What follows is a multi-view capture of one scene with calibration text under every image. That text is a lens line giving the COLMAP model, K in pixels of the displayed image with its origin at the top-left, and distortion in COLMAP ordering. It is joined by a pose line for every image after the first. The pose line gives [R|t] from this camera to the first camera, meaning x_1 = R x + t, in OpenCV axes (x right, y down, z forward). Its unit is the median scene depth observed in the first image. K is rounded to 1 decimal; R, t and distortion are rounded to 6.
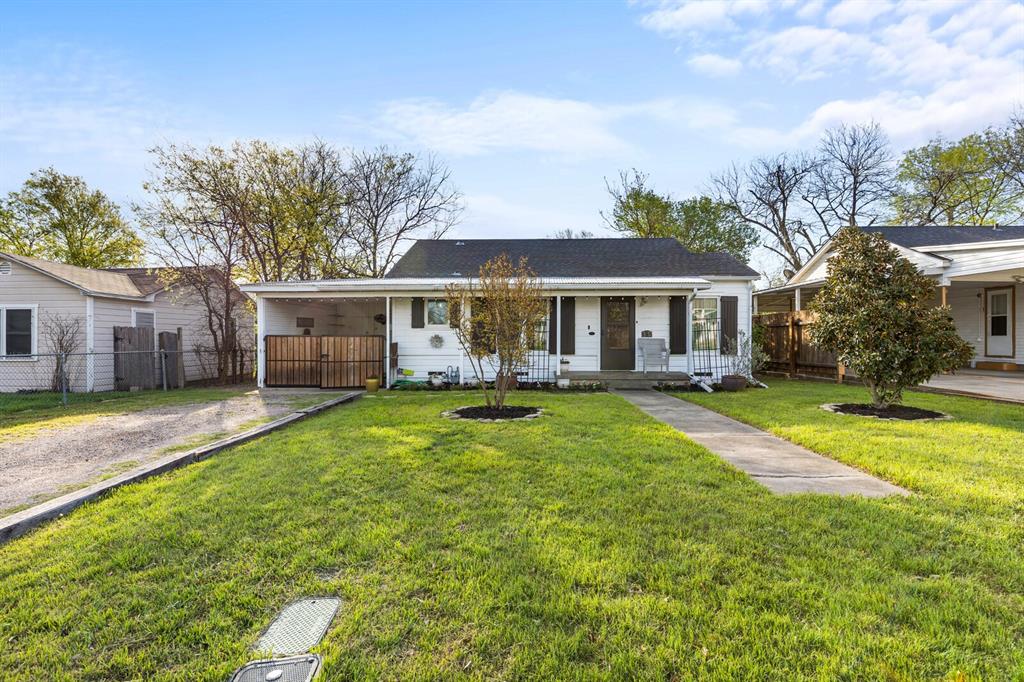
lens RADIAL K [[505.9, 0, 512.6], [0, 505.9, 341.6], [0, 0, 1]] dist [0.000399, -0.000177]
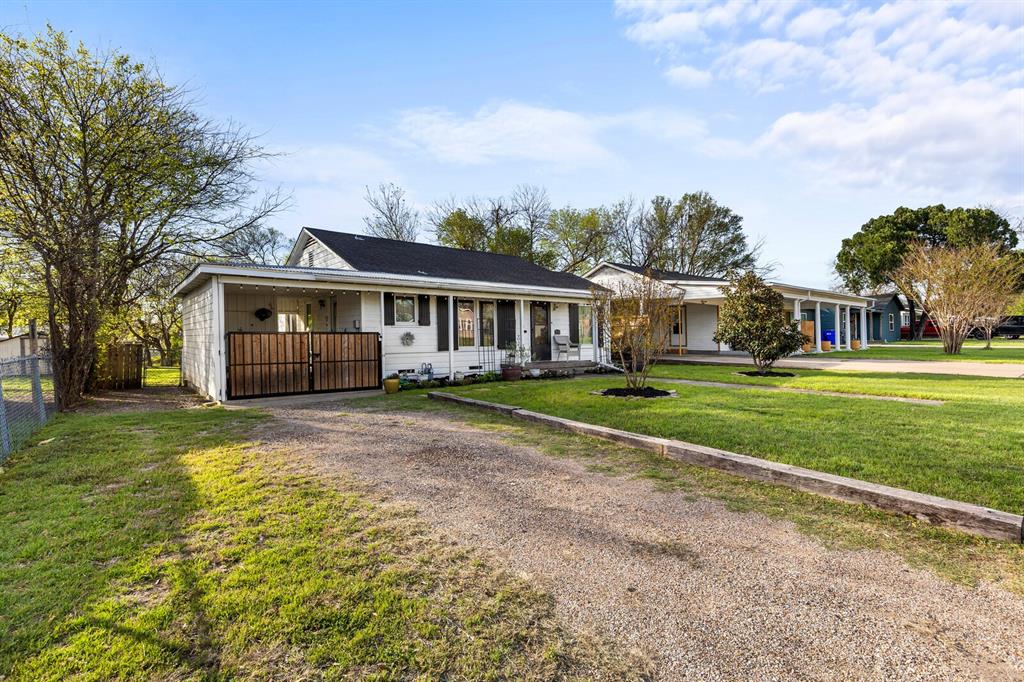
lens RADIAL K [[466.7, 0, 496.5], [0, 466.7, 338.7], [0, 0, 1]] dist [0.011295, -0.000100]
pose [[0.766060, -0.004977, 0.642750, -0.608172], [0.014431, 0.999851, -0.009457, 0.010288], [-0.642607, 0.016520, 0.766018, 0.195088]]
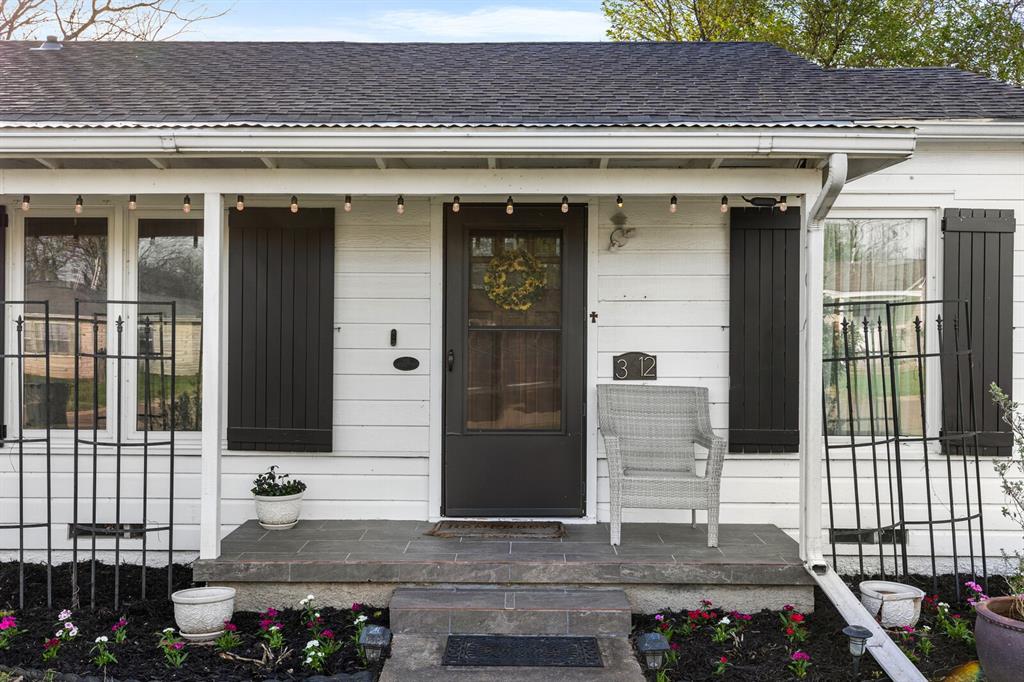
lens RADIAL K [[982.4, 0, 516.3], [0, 982.4, 340.4], [0, 0, 1]] dist [0.008704, 0.000000]
pose [[0.999505, 0.006097, 0.030880, 0.194289], [-0.005560, 0.999833, -0.017434, -0.018928], [-0.030981, 0.017254, 0.999371, 0.536756]]
